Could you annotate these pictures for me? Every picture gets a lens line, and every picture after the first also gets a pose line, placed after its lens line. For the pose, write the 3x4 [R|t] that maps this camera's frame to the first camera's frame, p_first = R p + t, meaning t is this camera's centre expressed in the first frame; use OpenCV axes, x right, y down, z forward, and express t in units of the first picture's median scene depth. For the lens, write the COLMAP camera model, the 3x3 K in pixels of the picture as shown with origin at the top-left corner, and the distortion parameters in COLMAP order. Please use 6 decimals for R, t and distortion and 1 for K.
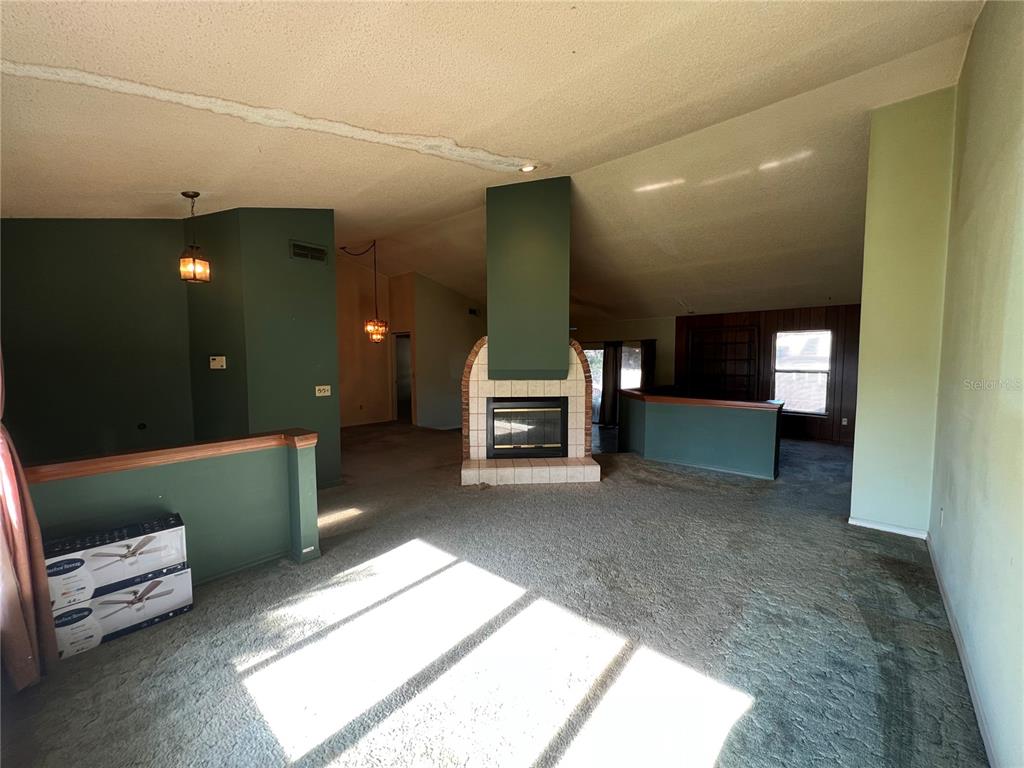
lens RADIAL K [[406.6, 0, 512.0], [0, 406.6, 384.0], [0, 0, 1]] dist [0.000231, 0.000226]
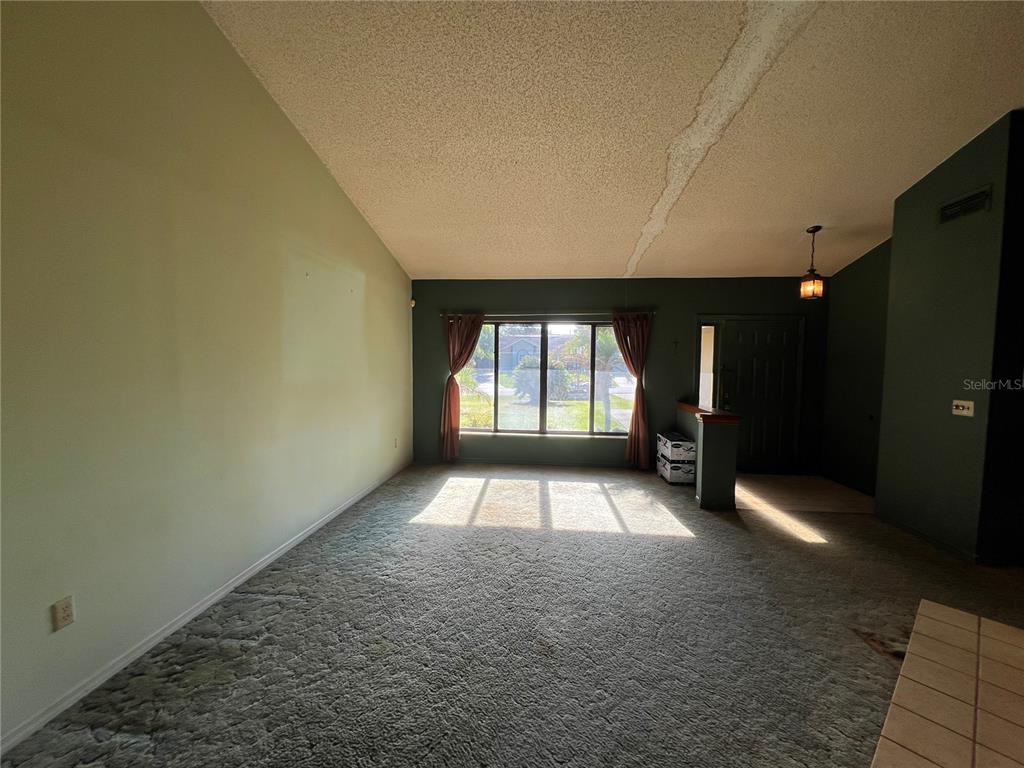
lens RADIAL K [[406.6, 0, 512.0], [0, 406.6, 384.0], [0, 0, 1]] dist [0.000231, 0.000226]
pose [[-0.809261, 0.019786, -0.587116, 0.712423], [-0.051886, 0.993119, 0.104986, -0.073129], [0.585153, 0.115425, -0.802666, 1.500740]]
